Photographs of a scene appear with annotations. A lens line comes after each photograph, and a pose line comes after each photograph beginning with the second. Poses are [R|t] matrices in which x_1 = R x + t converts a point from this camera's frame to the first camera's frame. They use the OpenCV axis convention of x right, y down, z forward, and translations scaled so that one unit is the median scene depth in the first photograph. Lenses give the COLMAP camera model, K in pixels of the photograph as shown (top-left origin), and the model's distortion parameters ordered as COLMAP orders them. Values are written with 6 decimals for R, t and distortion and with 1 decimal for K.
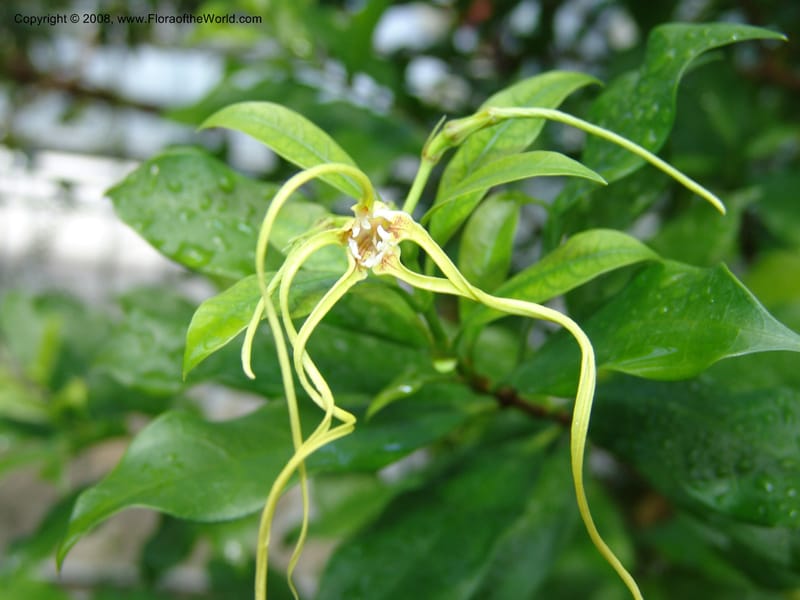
lens RADIAL K [[972.3, 0, 400.0], [0, 972.3, 300.0], [0, 0, 1]] dist [-0.272434, -0.004326]
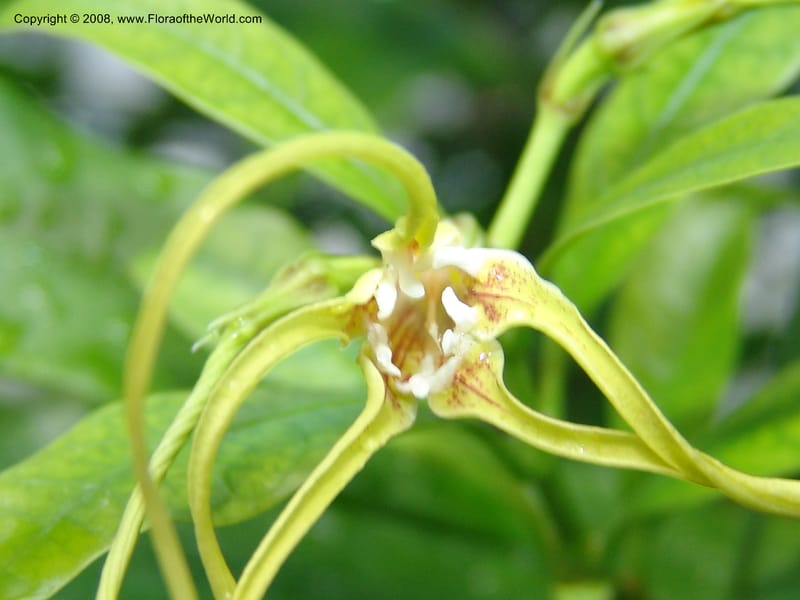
lens RADIAL K [[1012.3, 0, 400.0], [0, 1012.3, 300.0], [0, 0, 1]] dist [-0.069584, -0.004178]
pose [[0.999009, -0.010548, 0.043233, -0.056825], [0.008063, 0.998327, 0.057259, -0.094709], [-0.043764, -0.056854, 0.997423, 0.603753]]
